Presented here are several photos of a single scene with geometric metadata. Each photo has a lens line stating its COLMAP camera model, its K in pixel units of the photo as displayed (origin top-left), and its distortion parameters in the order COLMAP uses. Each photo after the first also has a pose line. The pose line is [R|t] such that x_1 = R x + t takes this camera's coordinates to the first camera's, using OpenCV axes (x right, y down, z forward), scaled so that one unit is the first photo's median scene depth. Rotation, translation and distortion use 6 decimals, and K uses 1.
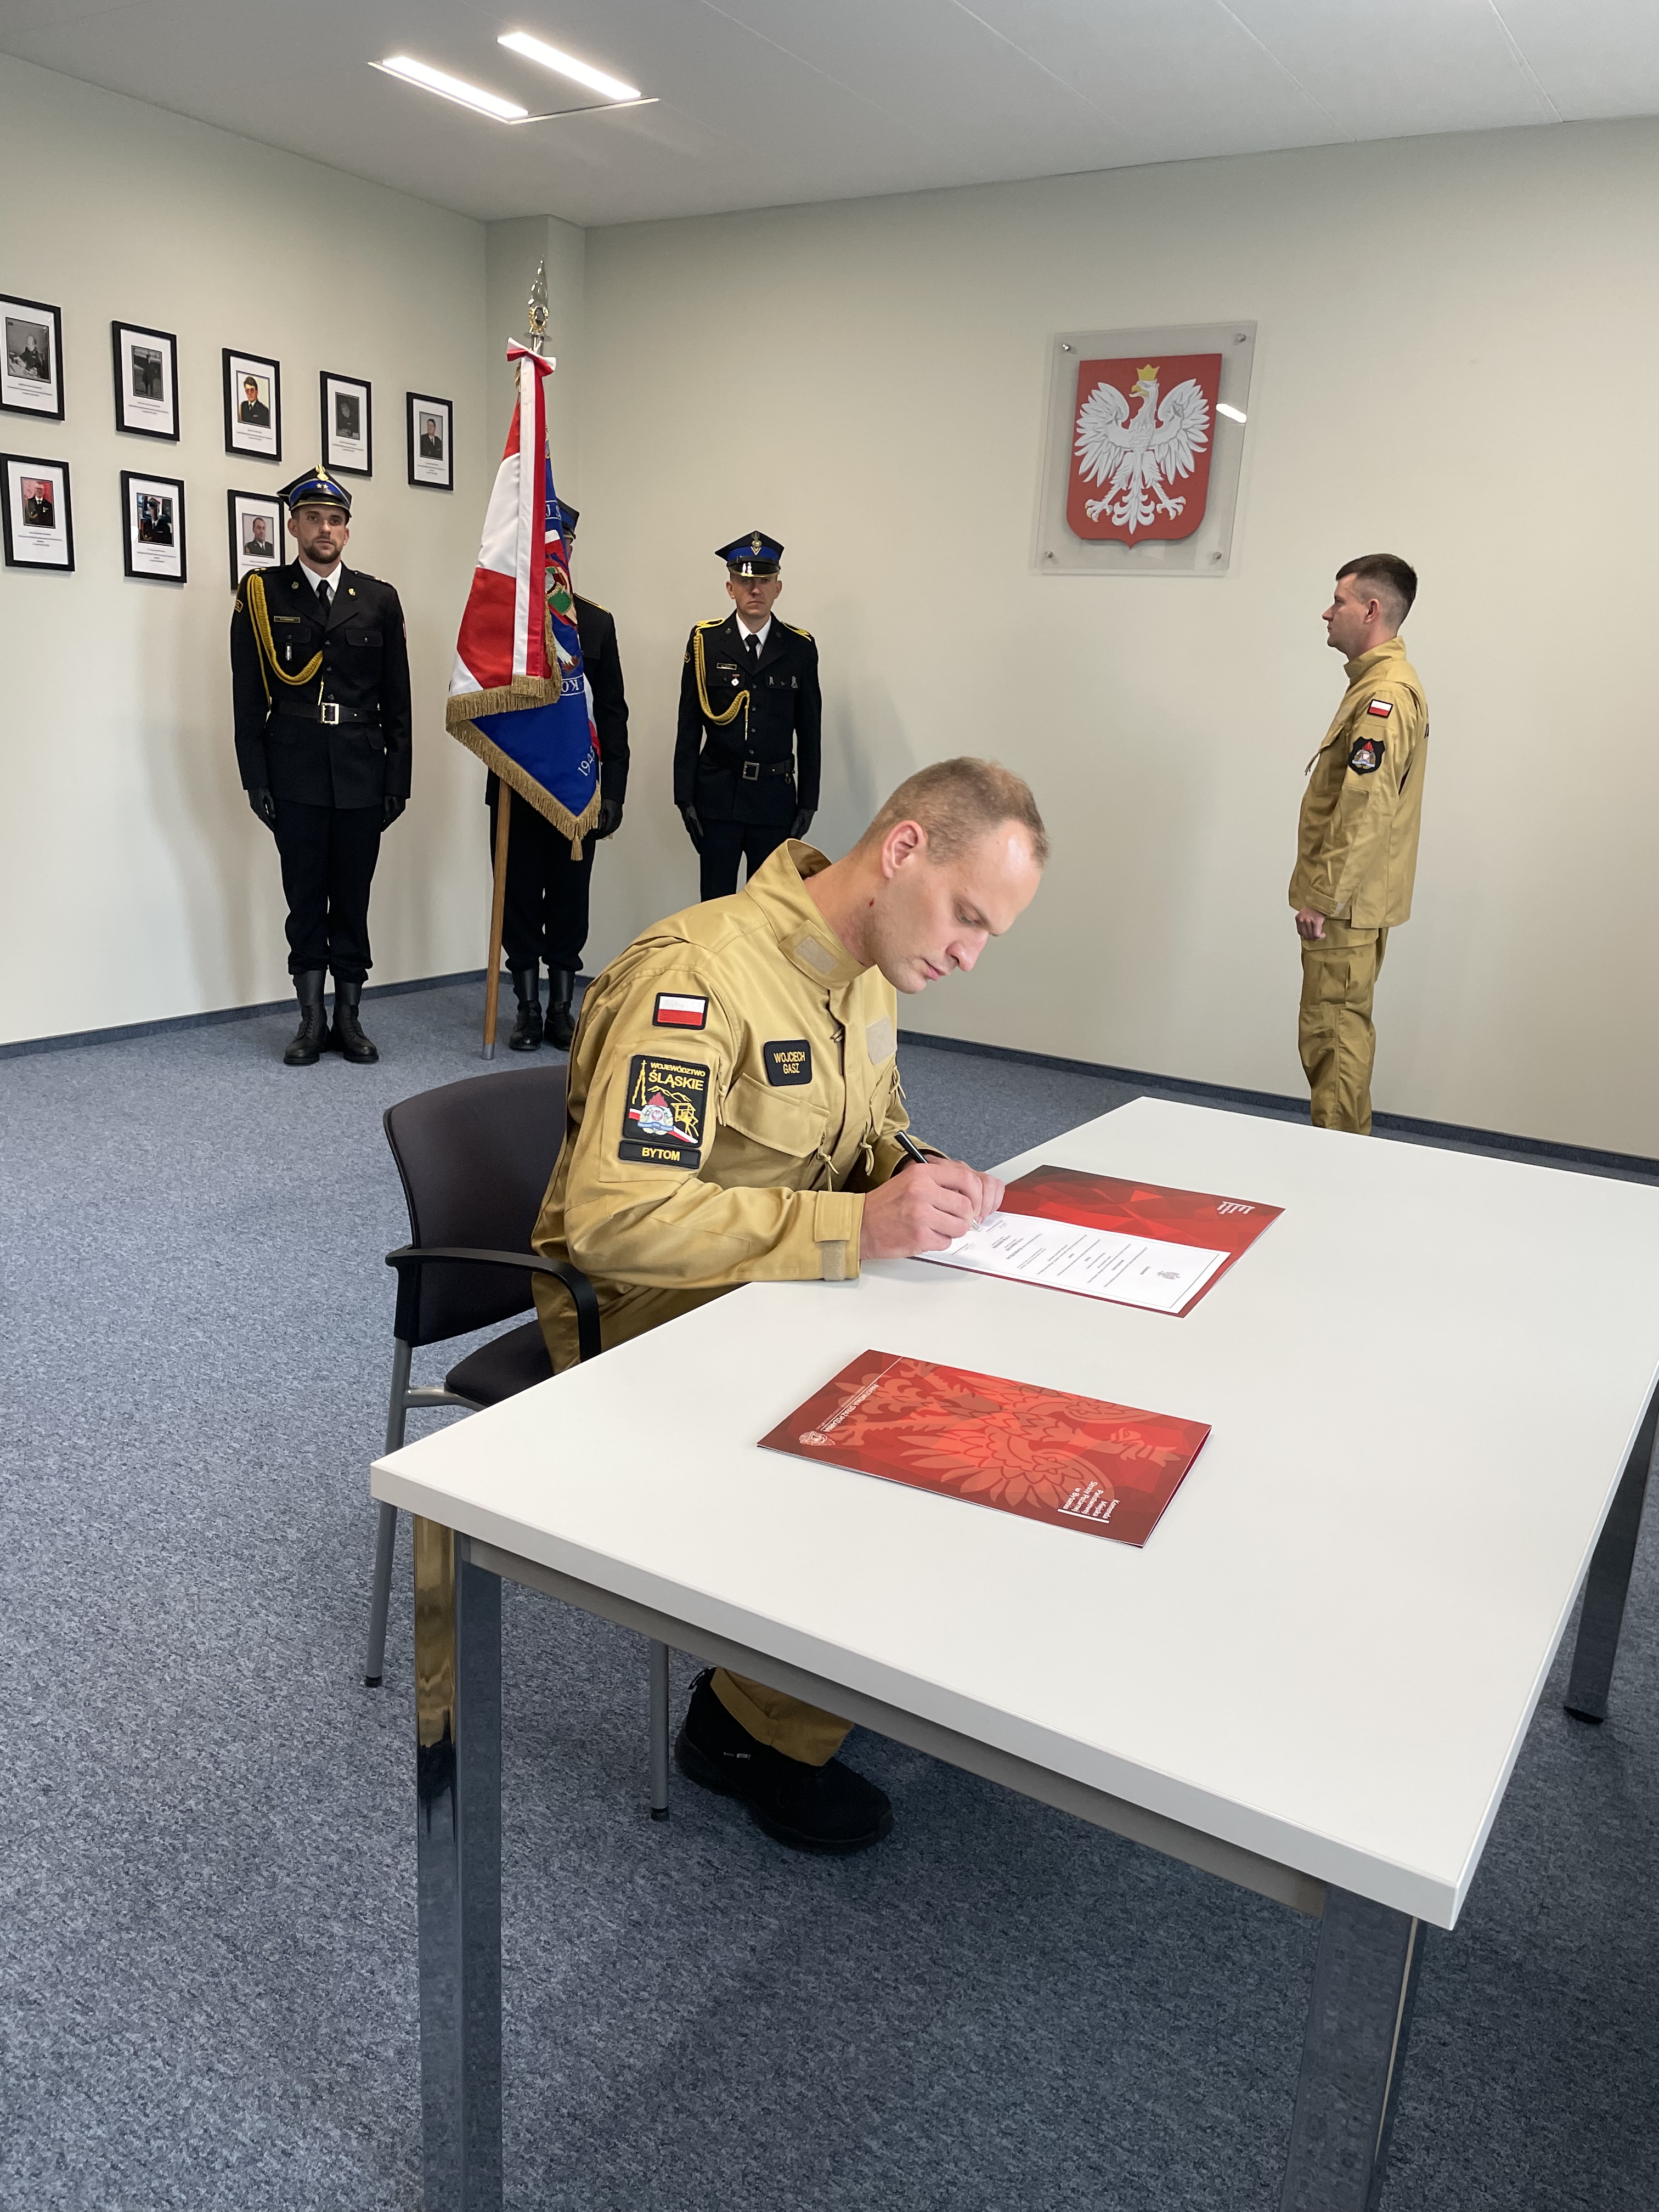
lens RADIAL K [[1667.4, 0, 824.8], [0, 1667.4, 1104.2], [0, 0, 1]] dist [0.108559, -0.129774]
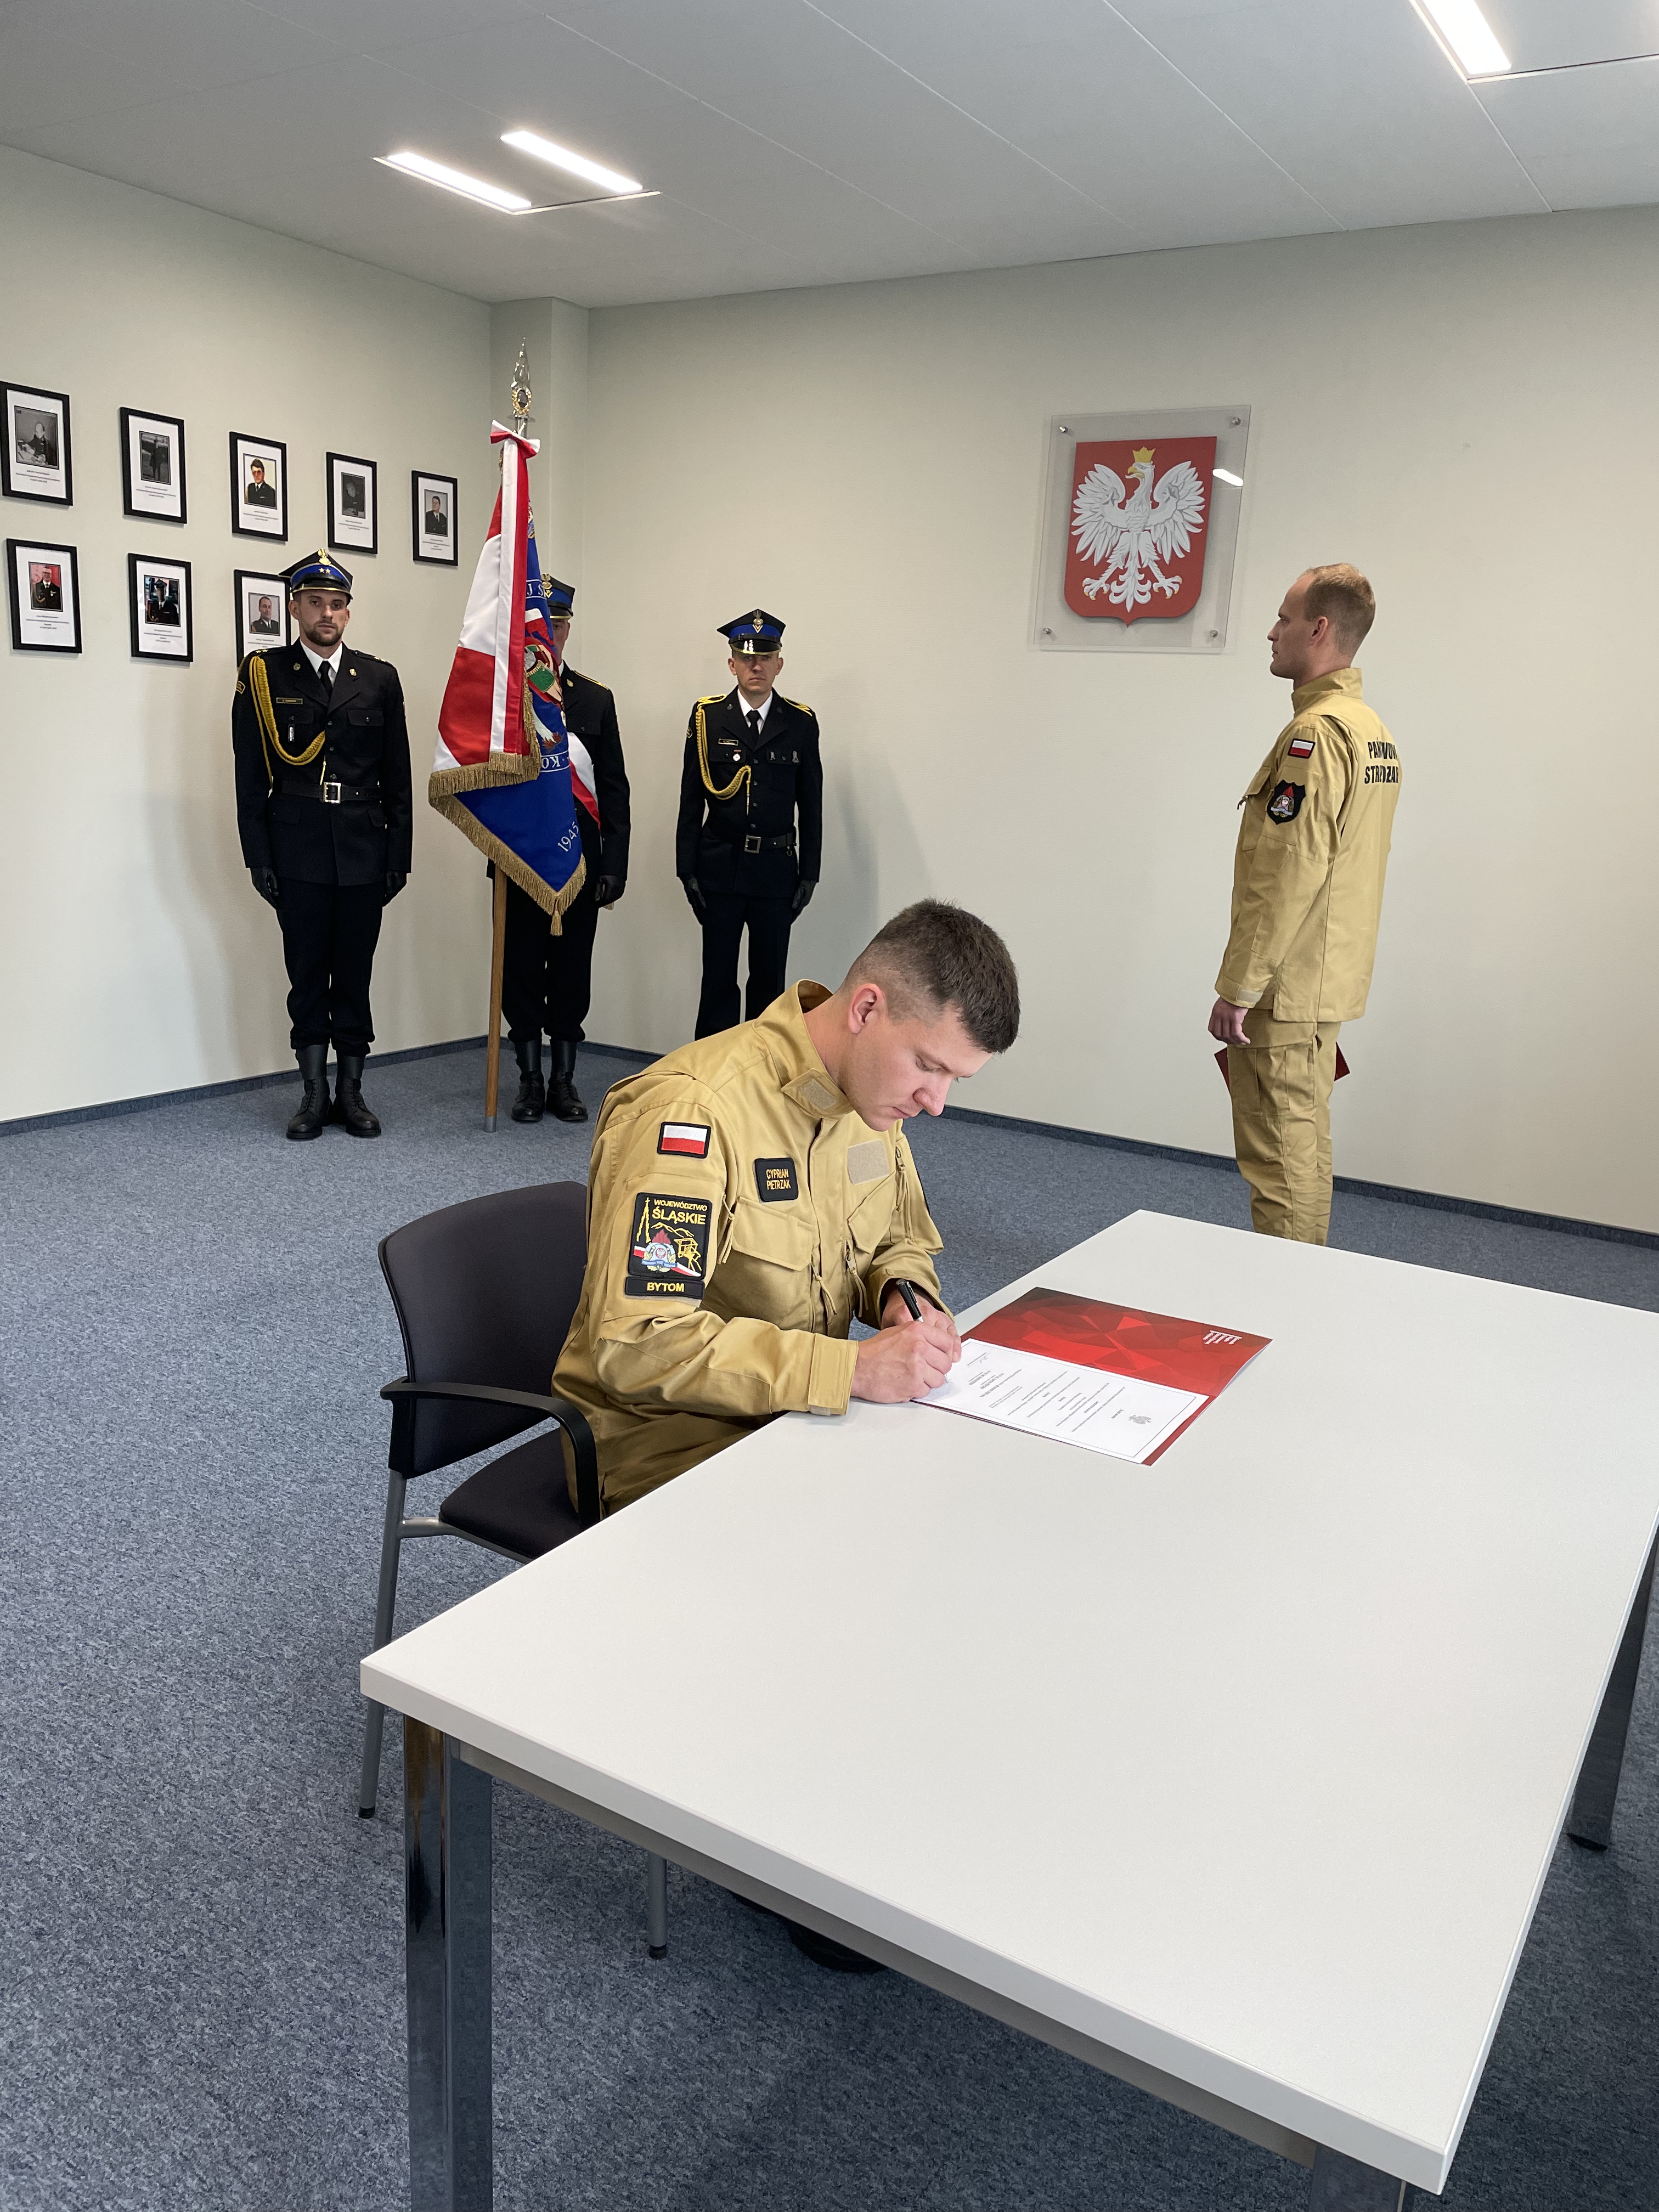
lens RADIAL K [[1668.9, 0, 829.5], [0, 1668.9, 1106.0], [0, 0, 1]] dist [0.102703, -0.121414]
pose [[0.999996, -0.002899, -0.000125, 0.002548], [0.002895, 0.999732, -0.022988, -0.025347], [0.000191, 0.022988, 0.999736, -0.002106]]
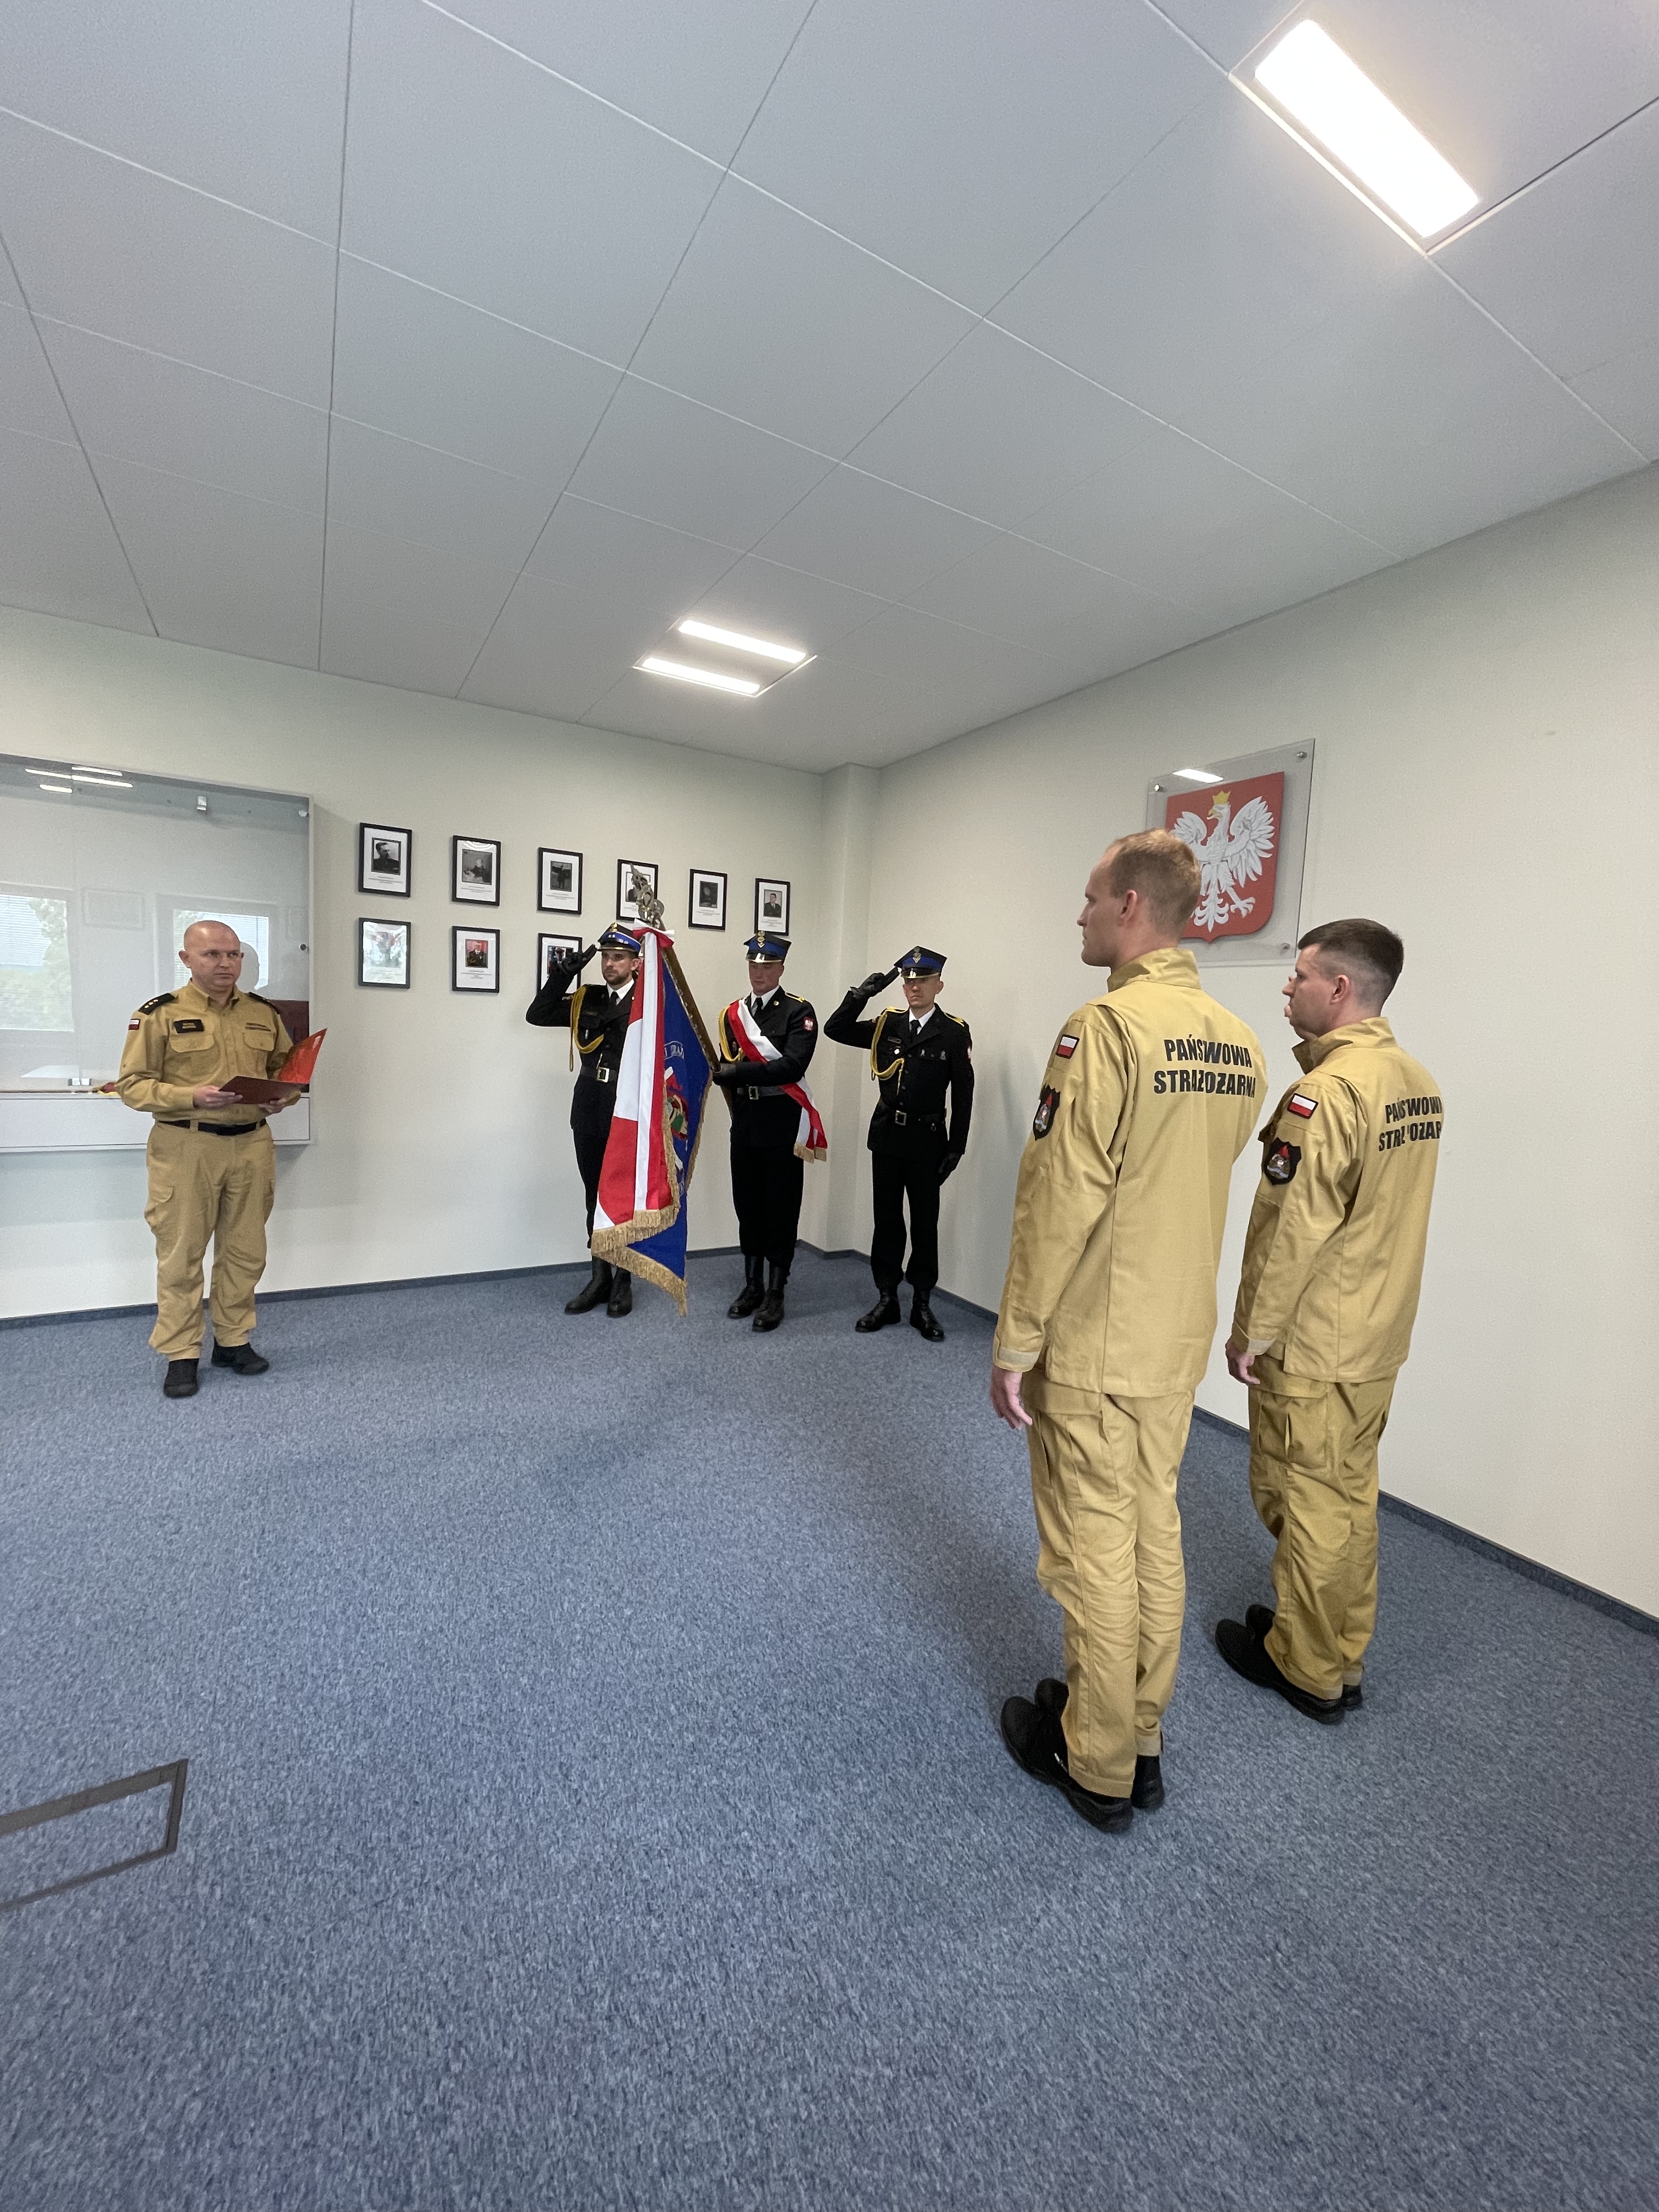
lens RADIAL K [[900.7, 0, 829.5], [0, 900.7, 1106.0], [0, 0, 1]] dist [0.001319, 0.000390]
pose [[0.892279, 0.029054, -0.450549, 0.299359], [-0.109452, 0.982079, -0.153431, -0.135433], [0.438017, 0.186216, 0.879469, 0.499317]]
